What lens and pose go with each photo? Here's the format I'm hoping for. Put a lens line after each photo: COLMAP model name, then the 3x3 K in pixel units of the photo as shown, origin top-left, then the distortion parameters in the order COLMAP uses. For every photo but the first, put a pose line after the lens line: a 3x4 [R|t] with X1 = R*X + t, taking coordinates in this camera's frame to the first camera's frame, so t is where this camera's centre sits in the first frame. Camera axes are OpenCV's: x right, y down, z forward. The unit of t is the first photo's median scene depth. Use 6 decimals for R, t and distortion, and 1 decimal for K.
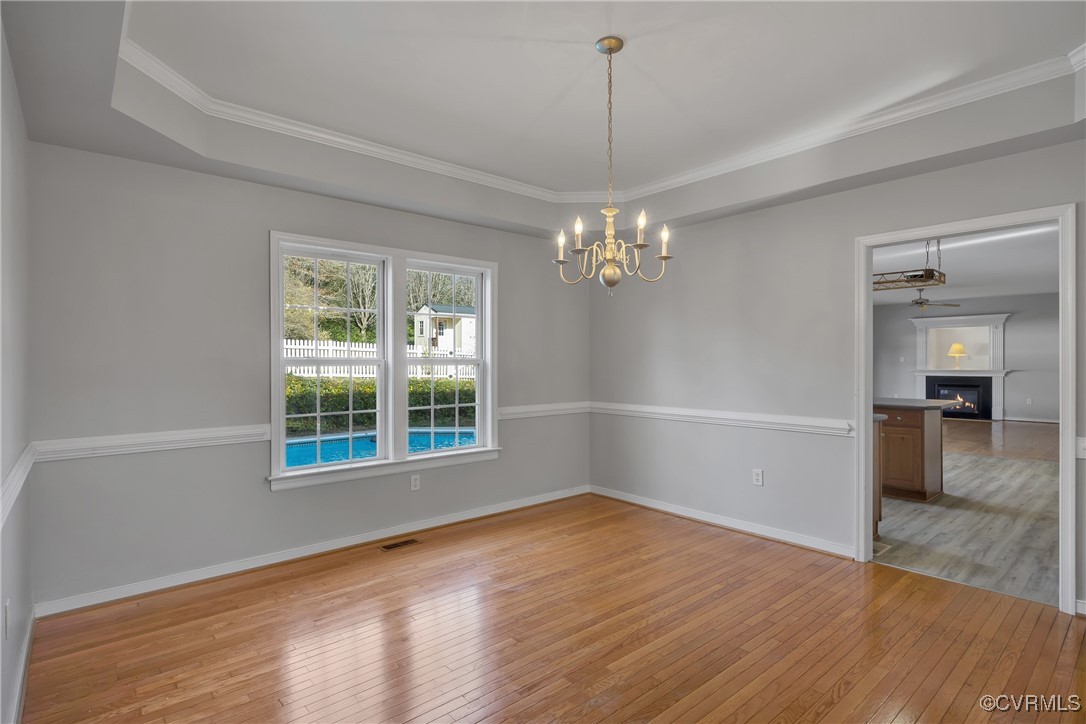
lens RADIAL K [[545.9, 0, 524.5], [0, 545.9, 356.9], [0, 0, 1]] dist [0.000587, -0.004015]
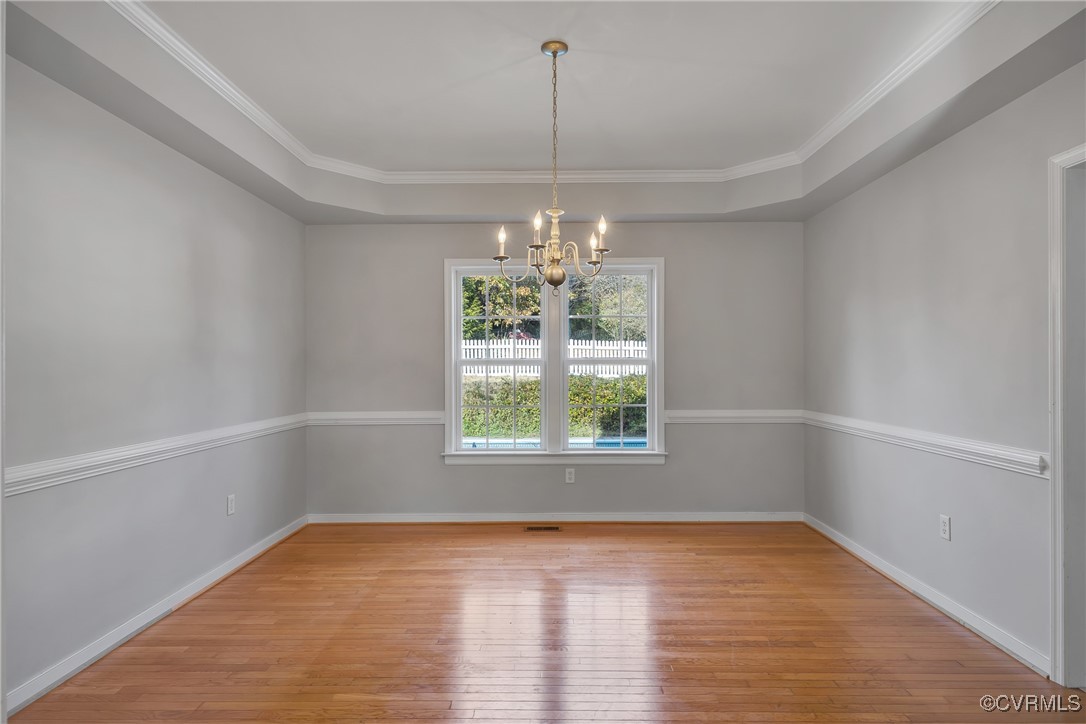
lens RADIAL K [[587.6, 0, 516.8], [0, 587.6, 354.5], [0, 0, 1]] dist [0.000752, -0.002366]
pose [[0.746364, -0.012318, -0.665424, 0.500004], [0.010281, 0.999923, -0.006978, 0.001966], [0.665458, -0.001634, 0.746433, 0.082423]]
